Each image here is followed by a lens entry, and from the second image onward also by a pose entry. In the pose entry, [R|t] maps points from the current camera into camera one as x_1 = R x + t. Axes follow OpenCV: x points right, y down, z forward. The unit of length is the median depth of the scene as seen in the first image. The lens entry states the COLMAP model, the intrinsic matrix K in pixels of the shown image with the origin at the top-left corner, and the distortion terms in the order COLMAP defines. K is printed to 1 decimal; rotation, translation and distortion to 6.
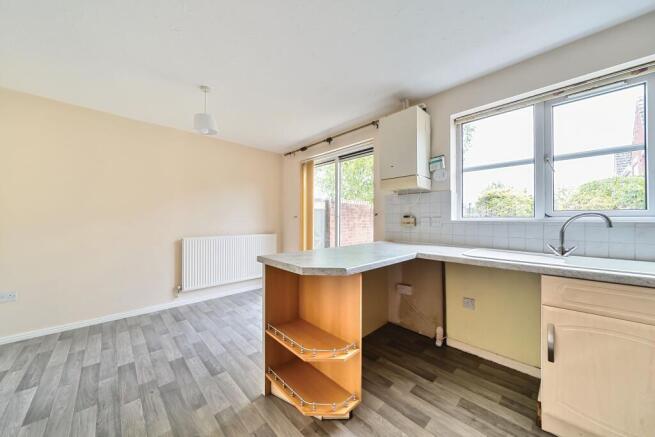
lens RADIAL K [[236.5, 0, 327.5], [0, 236.5, 218.5], [0, 0, 1]] dist [-0.003300, -0.000160]
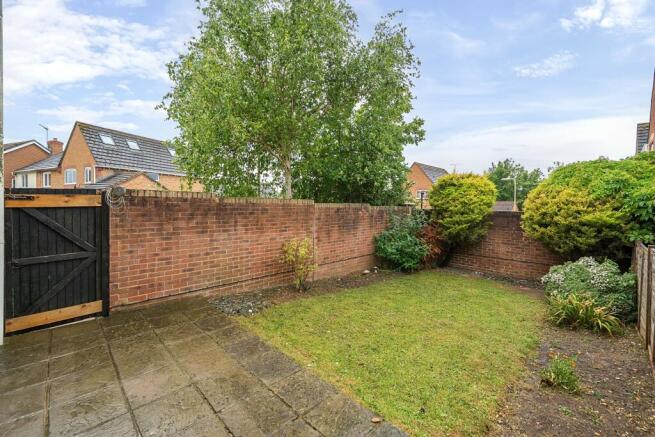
lens RADIAL K [[275.5, 0, 327.5], [0, 275.5, 218.5], [0, 0, 1]] dist [0.000943, 0.000083]
pose [[0.999633, 0.008753, 0.025618, 1.674329], [-0.010141, 0.998460, 0.054535, -0.160719], [-0.025101, -0.054774, 0.998183, 0.825972]]
